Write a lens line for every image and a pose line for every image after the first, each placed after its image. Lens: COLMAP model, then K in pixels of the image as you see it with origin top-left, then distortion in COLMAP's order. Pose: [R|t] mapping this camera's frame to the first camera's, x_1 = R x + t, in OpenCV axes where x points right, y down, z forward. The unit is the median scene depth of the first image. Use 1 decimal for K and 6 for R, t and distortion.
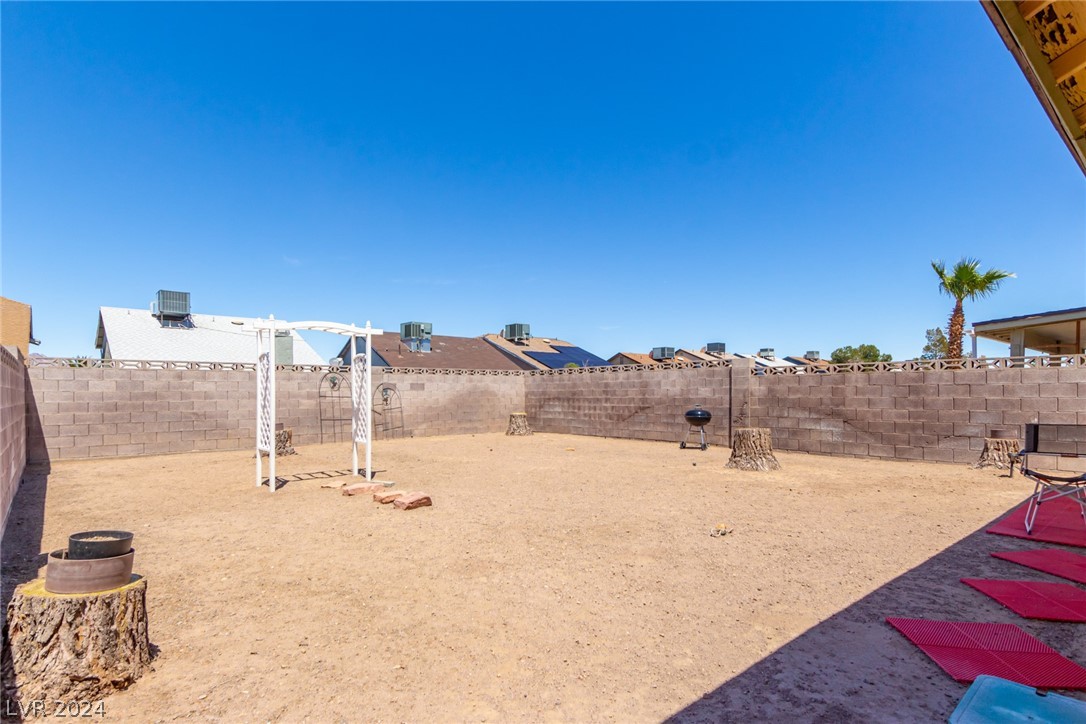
lens RADIAL K [[572.7, 0, 557.8], [0, 572.7, 400.5], [0, 0, 1]] dist [0.012058, -0.000016]
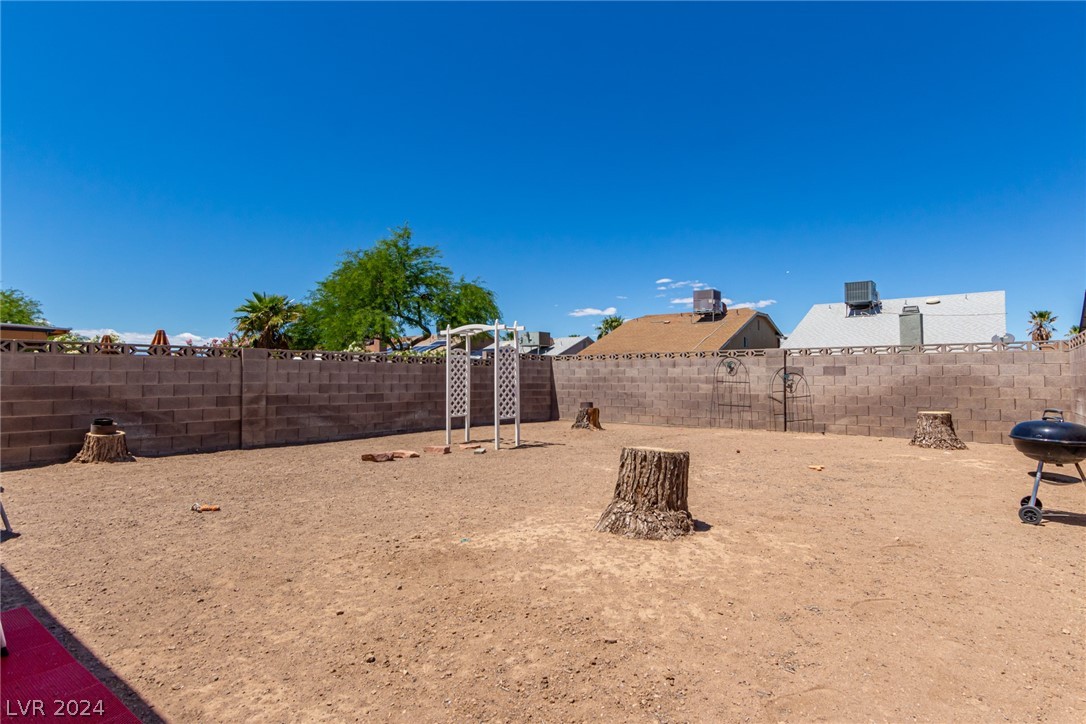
lens RADIAL K [[572.7, 0, 554.0], [0, 572.7, 358.6], [0, 0, 1]] dist [0.012058, -0.000016]
pose [[0.167385, -0.028384, -0.985483, 0.538476], [-0.015911, 0.999378, -0.031486, -0.010833], [0.985763, 0.020950, 0.166830, 0.539566]]
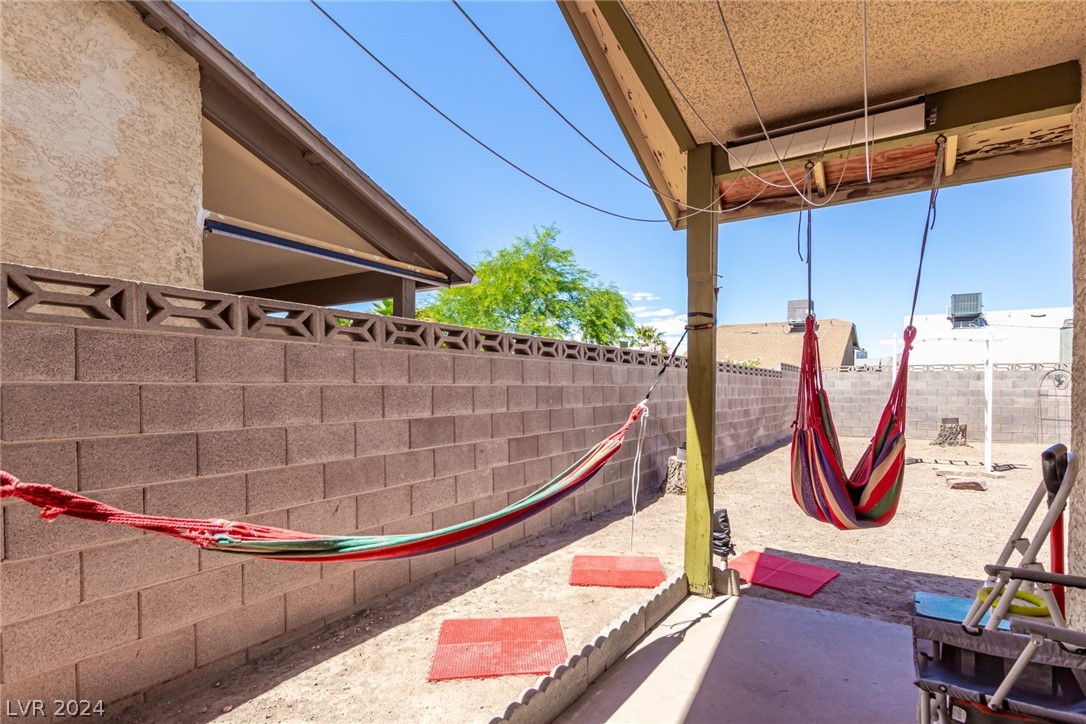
lens RADIAL K [[572.7, 0, 537.4], [0, 572.7, 394.5], [0, 0, 1]] dist [0.012058, -0.000016]
pose [[0.263548, 0.018563, -0.964468, 0.308019], [-0.018269, 0.999732, 0.014250, -0.006268], [0.964473, 0.013864, 0.263817, -0.086507]]
